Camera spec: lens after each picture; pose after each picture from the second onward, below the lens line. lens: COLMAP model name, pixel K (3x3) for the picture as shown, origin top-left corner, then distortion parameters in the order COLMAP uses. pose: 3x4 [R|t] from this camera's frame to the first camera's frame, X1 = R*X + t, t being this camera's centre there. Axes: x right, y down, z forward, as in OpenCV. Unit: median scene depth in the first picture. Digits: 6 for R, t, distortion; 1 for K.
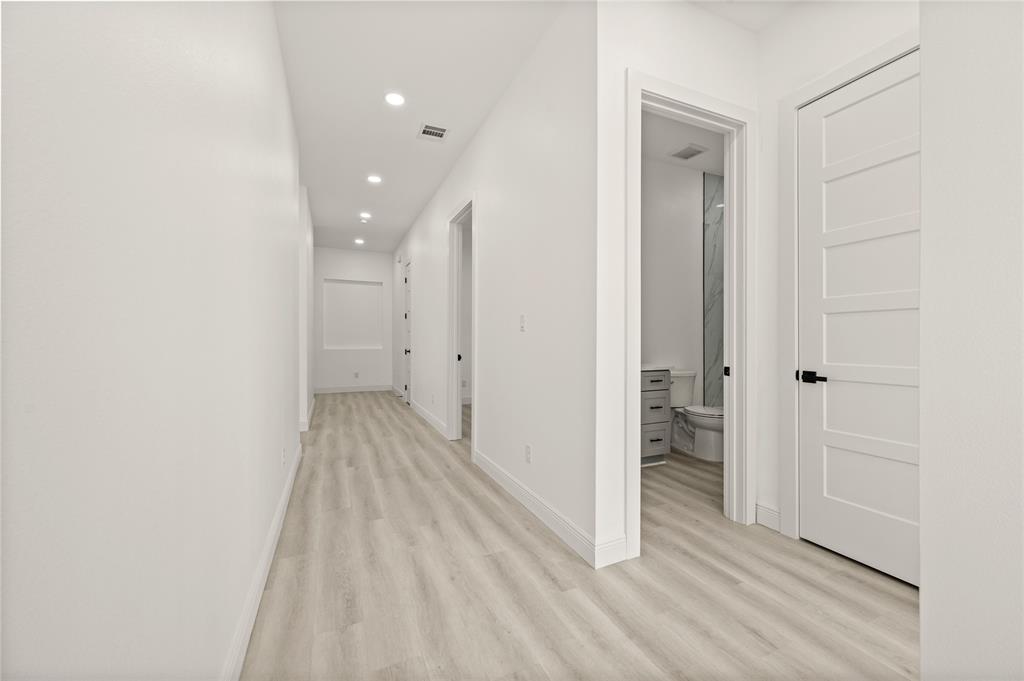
lens RADIAL K [[406.2, 0, 507.2], [0, 406.2, 339.4], [0, 0, 1]] dist [0.001067, -0.000402]
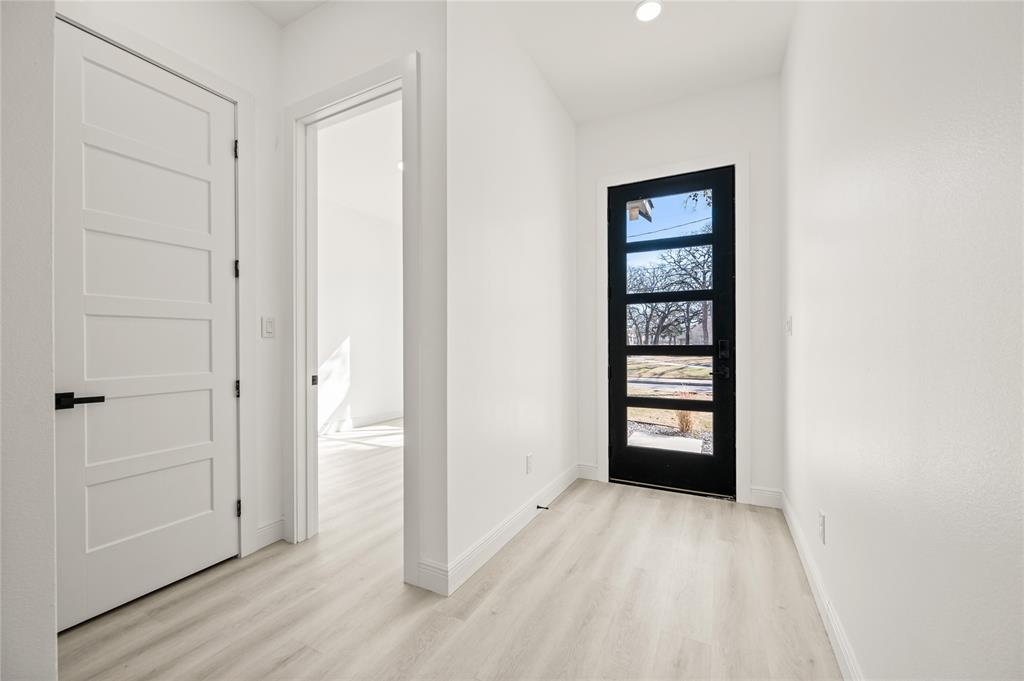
lens RADIAL K [[406.2, 0, 518.0], [0, 406.2, 346.0], [0, 0, 1]] dist [0.001067, -0.000402]
pose [[-0.648229, 0.007460, 0.761409, -0.357038], [0.009645, 0.999952, -0.001586, 0.005485], [-0.761384, 0.006316, -0.648270, 0.944244]]
